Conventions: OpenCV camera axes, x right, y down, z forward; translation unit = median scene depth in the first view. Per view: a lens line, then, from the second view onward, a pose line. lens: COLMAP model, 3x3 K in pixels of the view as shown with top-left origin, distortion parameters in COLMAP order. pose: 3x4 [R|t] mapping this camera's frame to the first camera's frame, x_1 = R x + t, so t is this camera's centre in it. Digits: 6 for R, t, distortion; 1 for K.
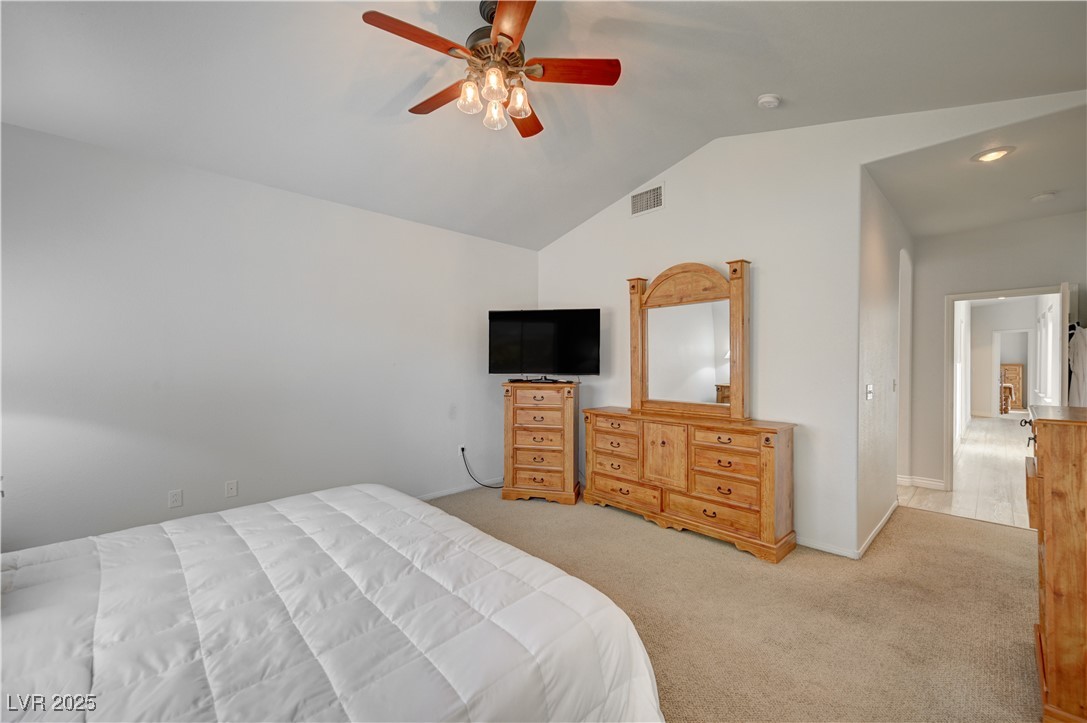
lens RADIAL K [[437.9, 0, 546.1], [0, 437.9, 362.1], [0, 0, 1]] dist [-0.000571, -0.000500]
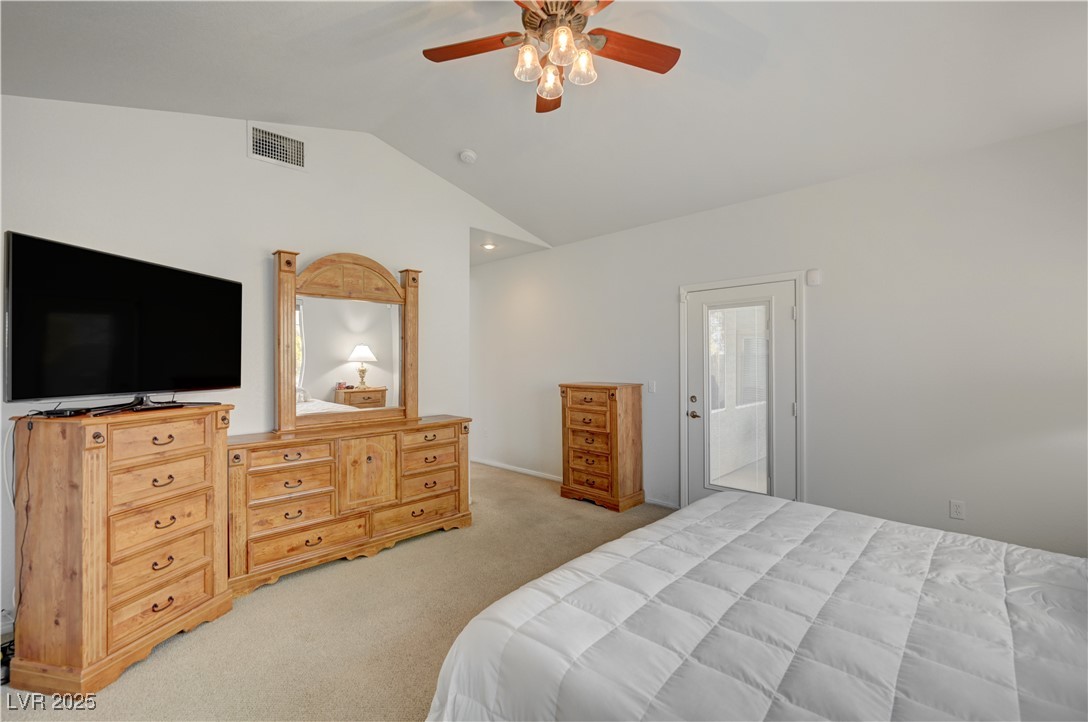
lens RADIAL K [[462.9, 0, 547.2], [0, 462.9, 360.6], [0, 0, 1]] dist [0.000053, 0.000729]
pose [[-0.052608, 0.005981, 0.998597, -0.653280], [0.007920, 0.999953, -0.005572, -0.002006], [-0.998584, 0.007616, -0.052653, 0.678031]]
